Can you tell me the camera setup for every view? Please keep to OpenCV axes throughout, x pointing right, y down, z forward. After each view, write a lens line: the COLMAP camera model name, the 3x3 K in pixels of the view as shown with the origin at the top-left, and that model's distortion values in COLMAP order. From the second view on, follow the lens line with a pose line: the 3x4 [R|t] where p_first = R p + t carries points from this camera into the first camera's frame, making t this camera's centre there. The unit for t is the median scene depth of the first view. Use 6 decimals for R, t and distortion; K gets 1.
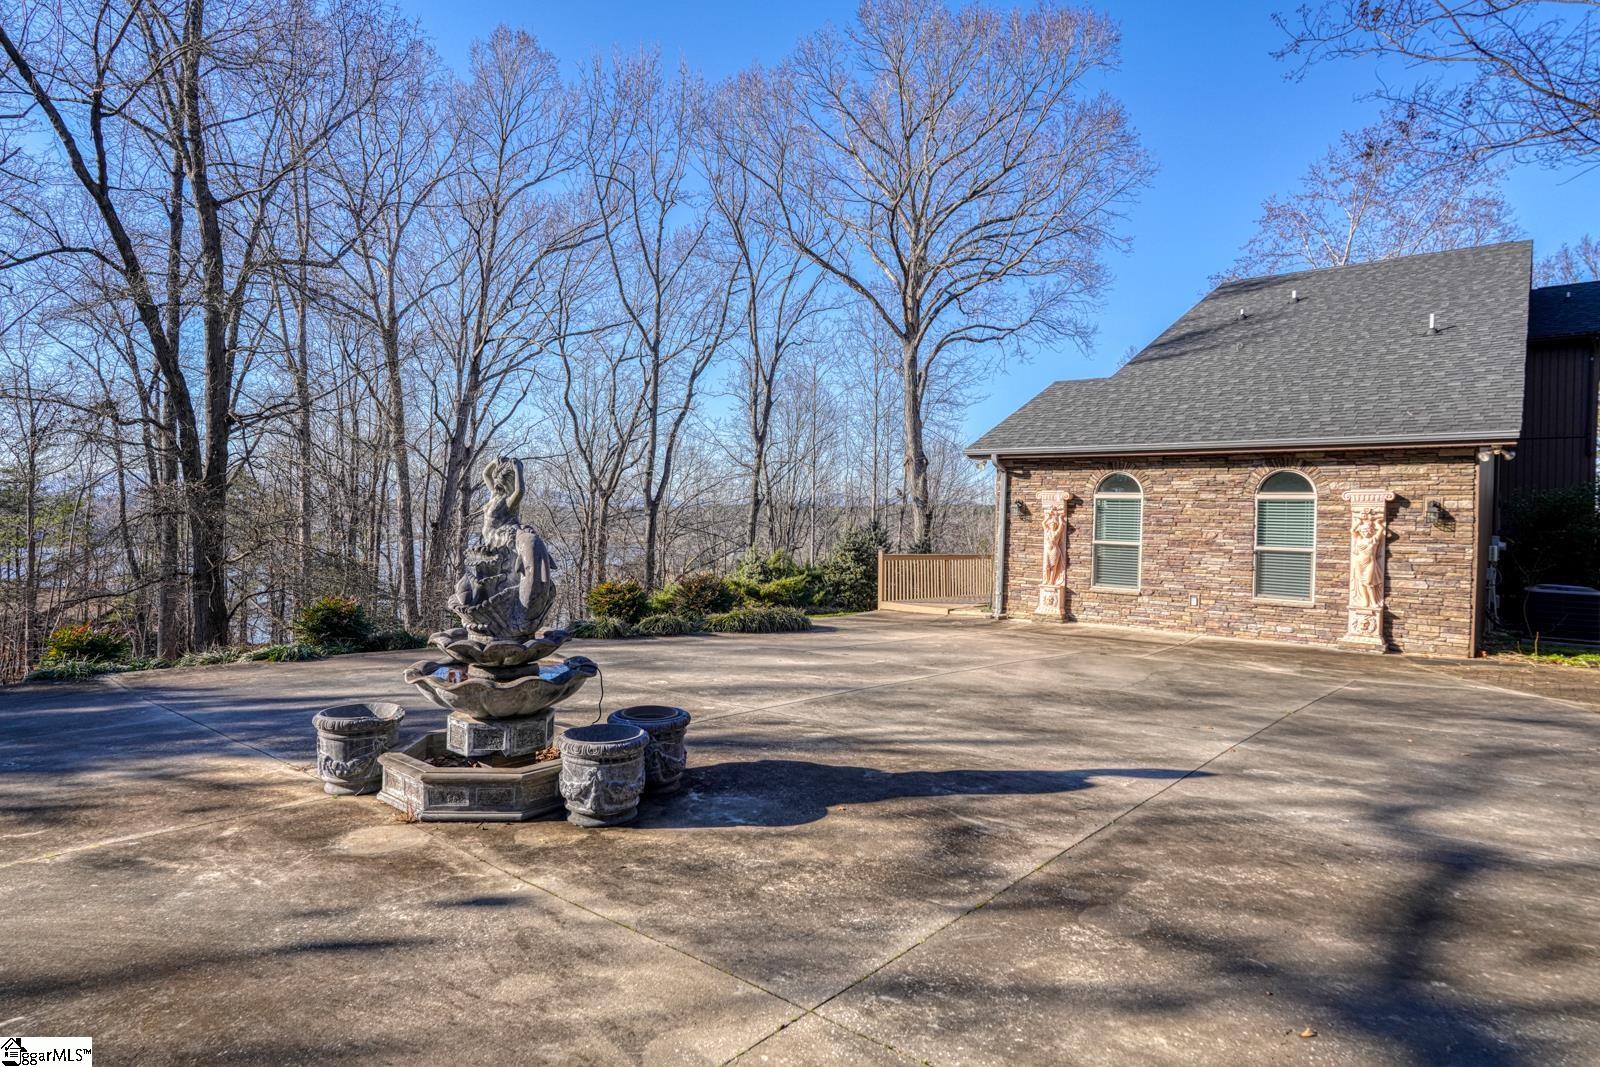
lens RADIAL K [[859.0, 0, 796.8], [0, 859.0, 526.0], [0, 0, 1]] dist [0.003752, 0.000994]
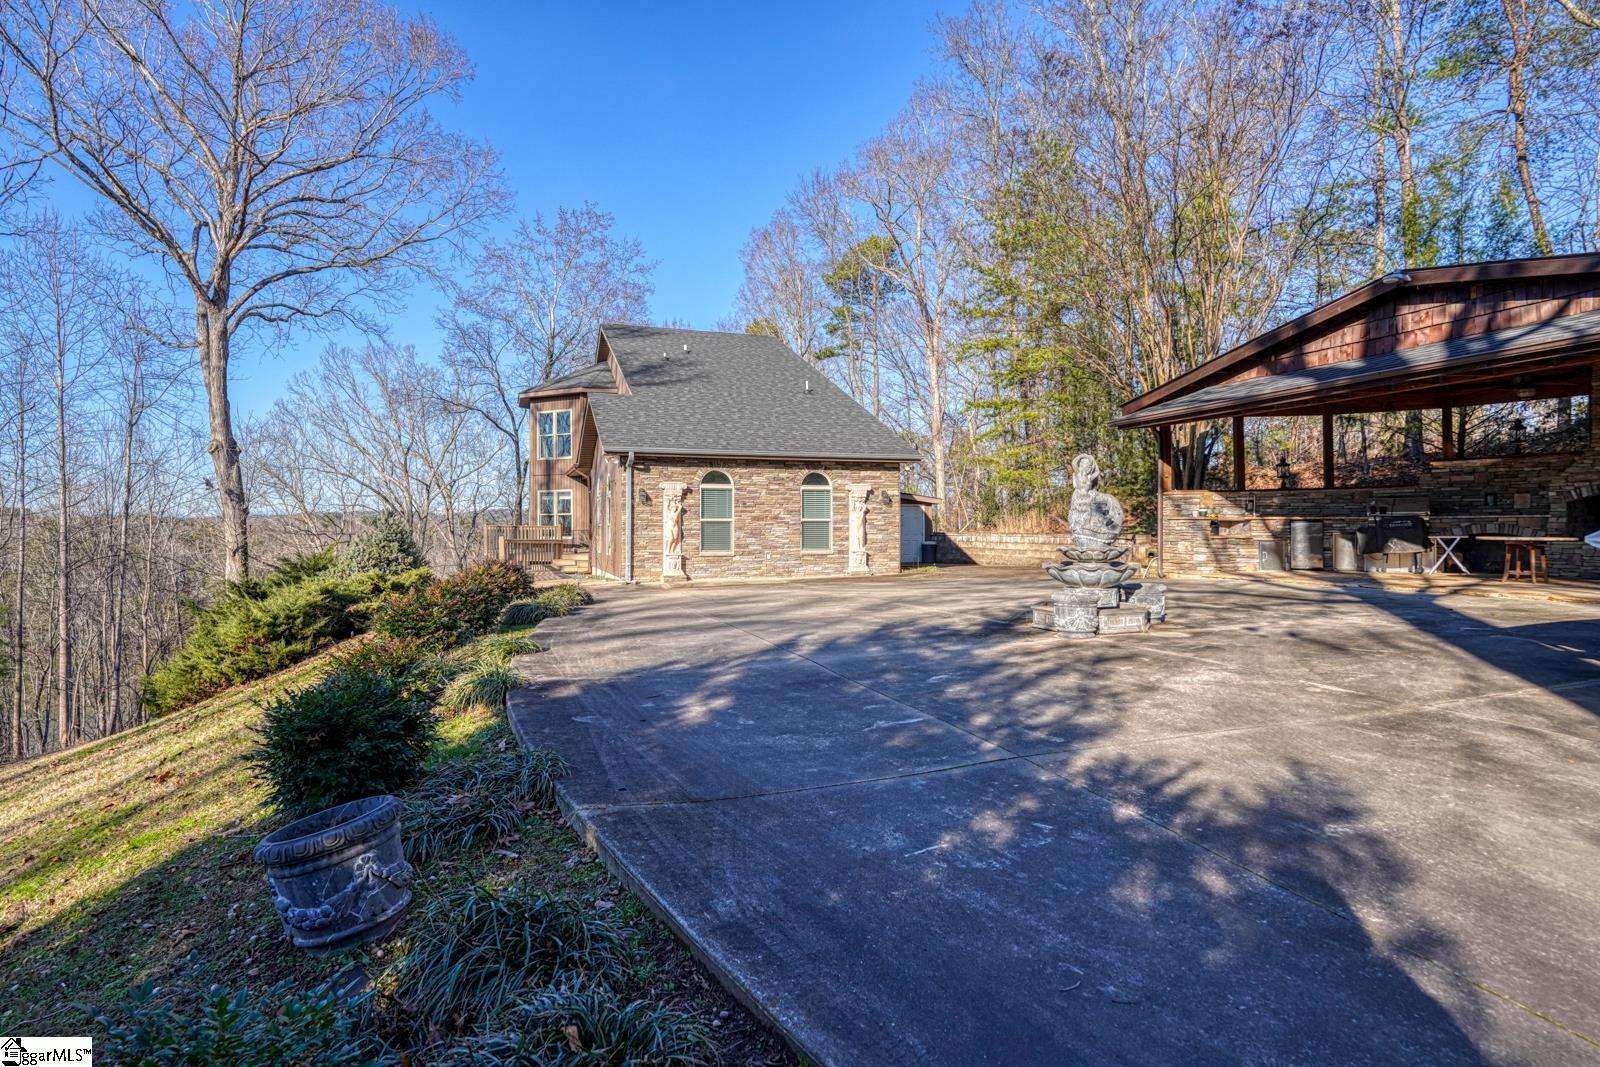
lens RADIAL K [[859.0, 0, 791.7], [0, 859.0, 531.6], [0, 0, 1]] dist [0.003752, 0.000994]
pose [[0.516291, -0.029384, 0.855909, -0.867717], [0.025234, 0.999499, 0.019092, 0.016819], [-0.856041, 0.011741, 0.516774, 0.195058]]
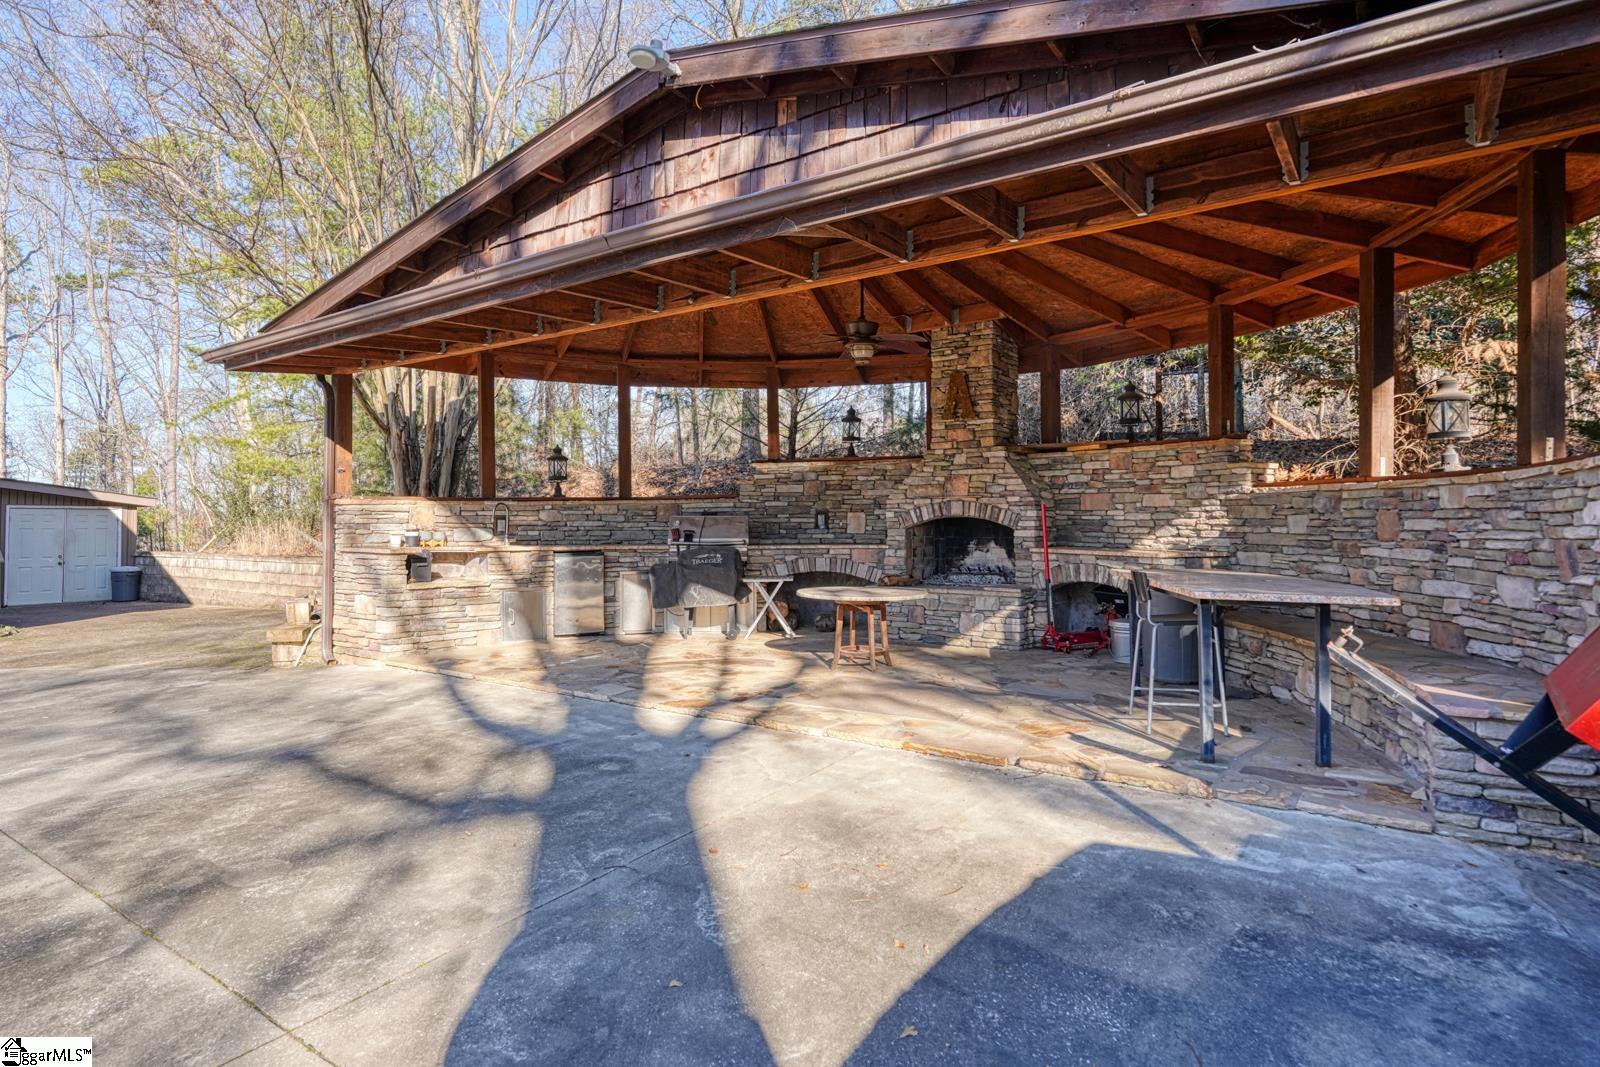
lens RADIAL K [[859.0, 0, 798.7], [0, 859.0, 527.9], [0, 0, 1]] dist [0.003752, 0.000994]
pose [[-0.096117, -0.026271, 0.995023, -0.128531], [0.010883, 0.999564, 0.027442, 0.003295], [-0.995311, 0.013467, -0.095789, 0.078067]]
